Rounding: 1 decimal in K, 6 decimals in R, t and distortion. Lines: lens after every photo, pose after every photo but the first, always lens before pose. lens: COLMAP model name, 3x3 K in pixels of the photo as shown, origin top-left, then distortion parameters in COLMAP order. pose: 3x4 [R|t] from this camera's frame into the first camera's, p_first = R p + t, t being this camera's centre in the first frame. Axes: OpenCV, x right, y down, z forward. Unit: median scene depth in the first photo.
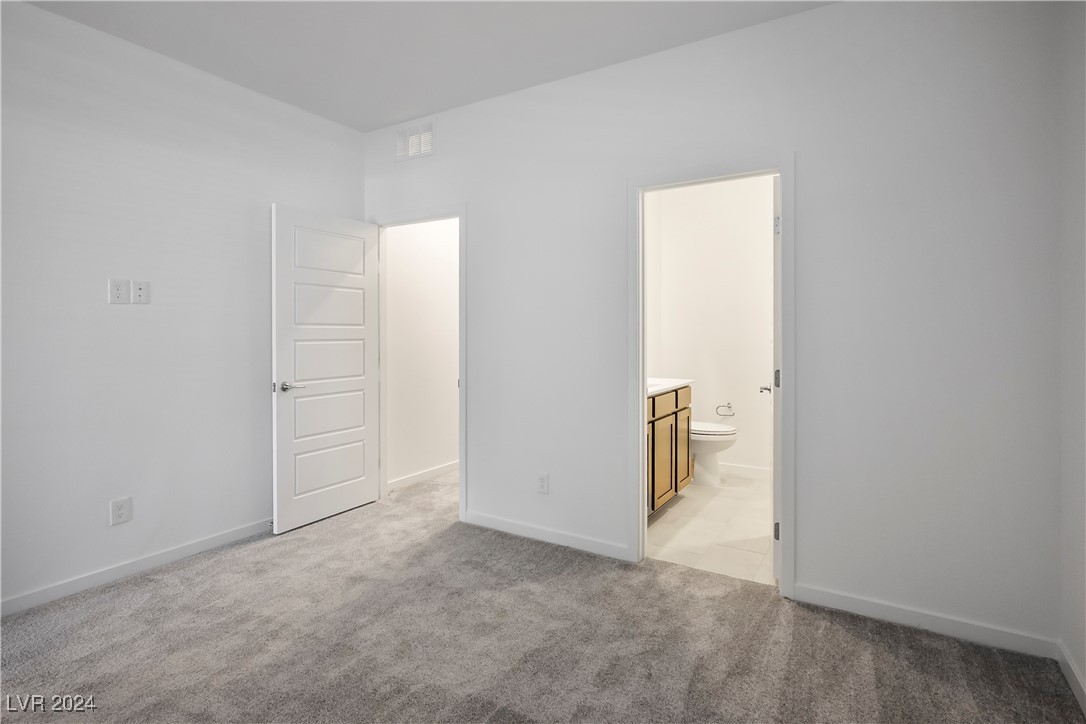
lens RADIAL K [[546.1, 0, 543.0], [0, 546.1, 362.0], [0, 0, 1]] dist [0.002518, 0.001214]
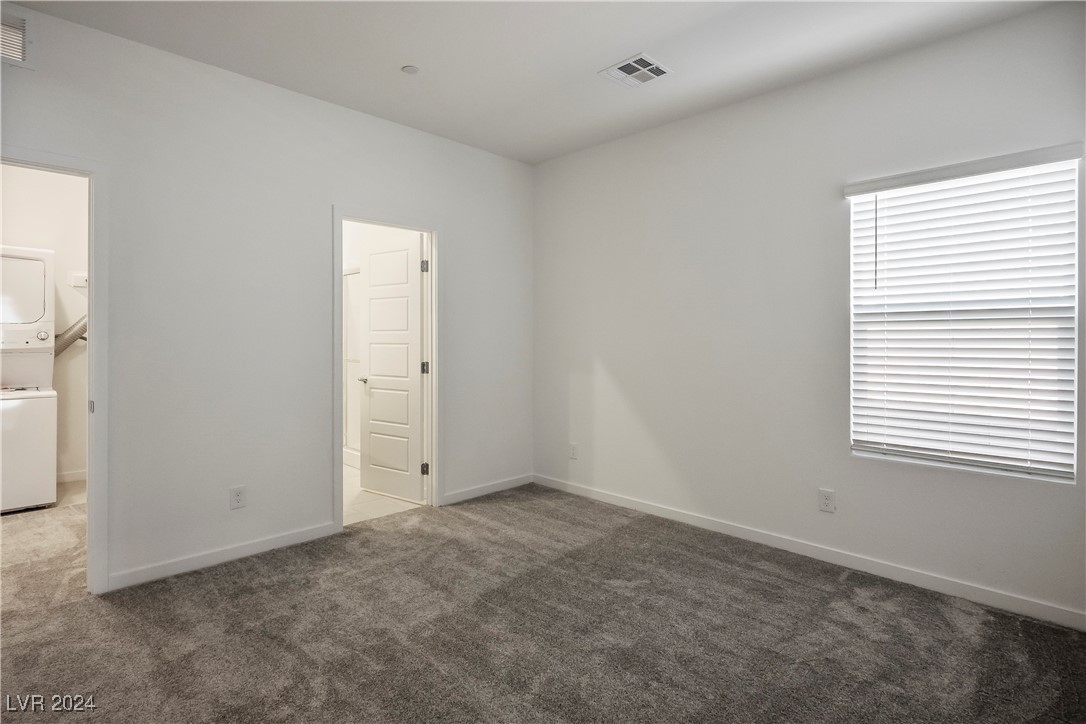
lens RADIAL K [[546.1, 0, 543.0], [0, 546.1, 362.0], [0, 0, 1]] dist [0.002518, 0.001214]
pose [[0.226154, -0.042932, 0.973145, -1.091536], [0.047805, 0.998314, 0.032933, -0.021318], [-0.972918, 0.039074, 0.227825, 0.374444]]
